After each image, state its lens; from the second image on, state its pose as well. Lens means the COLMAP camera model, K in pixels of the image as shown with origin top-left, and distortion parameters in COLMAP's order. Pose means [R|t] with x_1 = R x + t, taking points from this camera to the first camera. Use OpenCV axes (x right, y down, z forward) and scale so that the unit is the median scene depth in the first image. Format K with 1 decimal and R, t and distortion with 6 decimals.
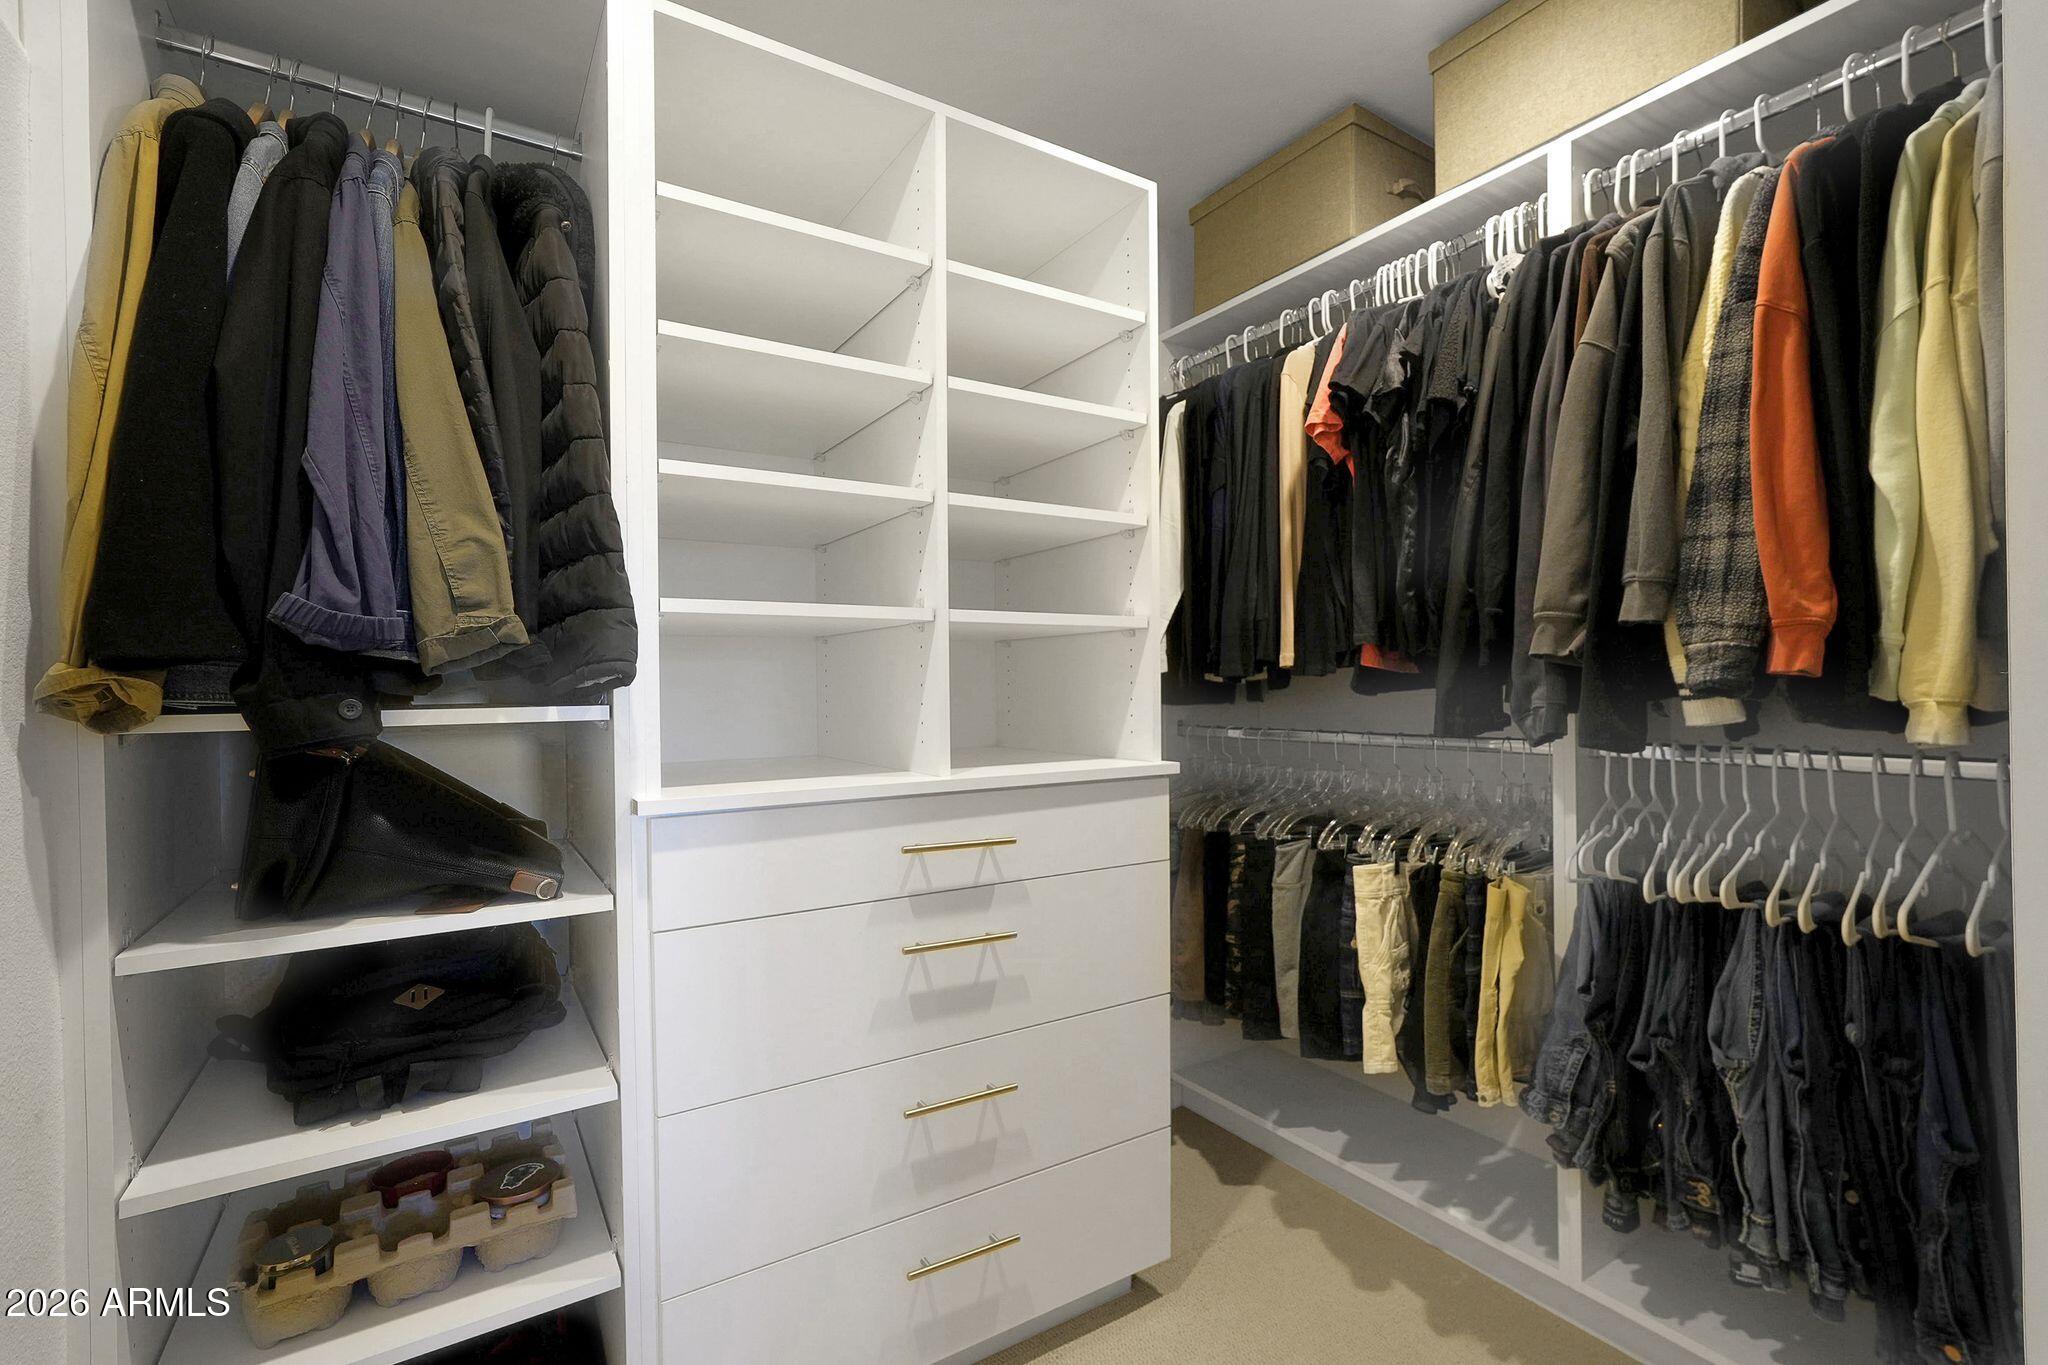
lens RADIAL K [[921.4, 0, 1025.4], [0, 921.4, 689.5], [0, 0, 1]] dist [-0.005950, 0.000361]
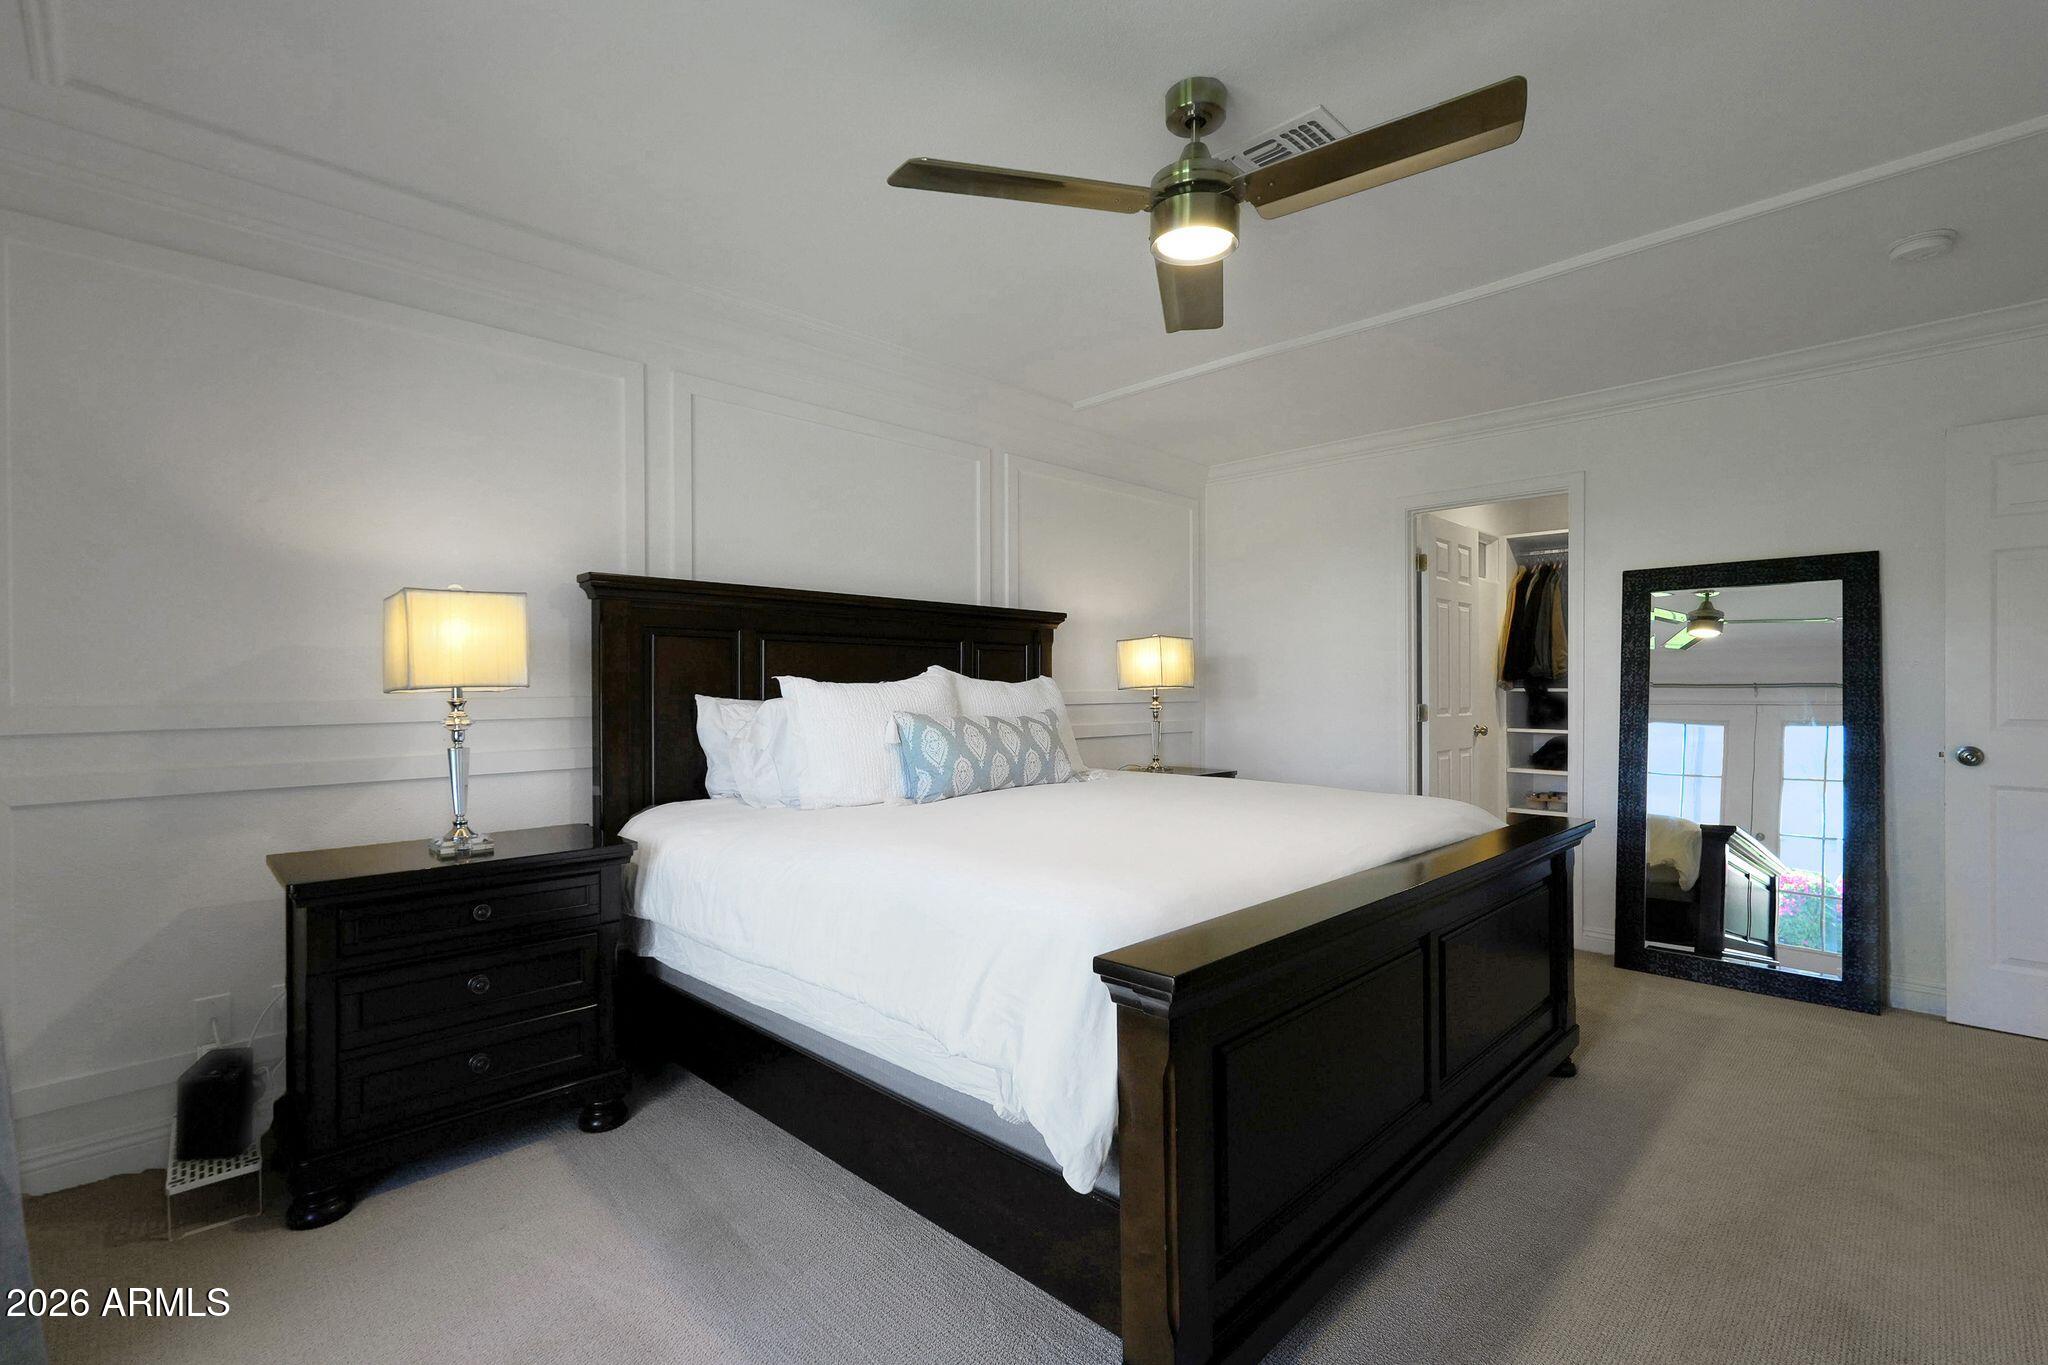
lens RADIAL K [[921.4, 0, 1023.7], [0, 921.4, 685.8], [0, 0, 1]] dist [-0.005950, 0.000361]
pose [[0.233878, 0.013706, -0.972169, 3.954803], [-0.011052, 0.999874, 0.011438, -0.019728], [0.972203, 0.008069, 0.234000, -3.353937]]
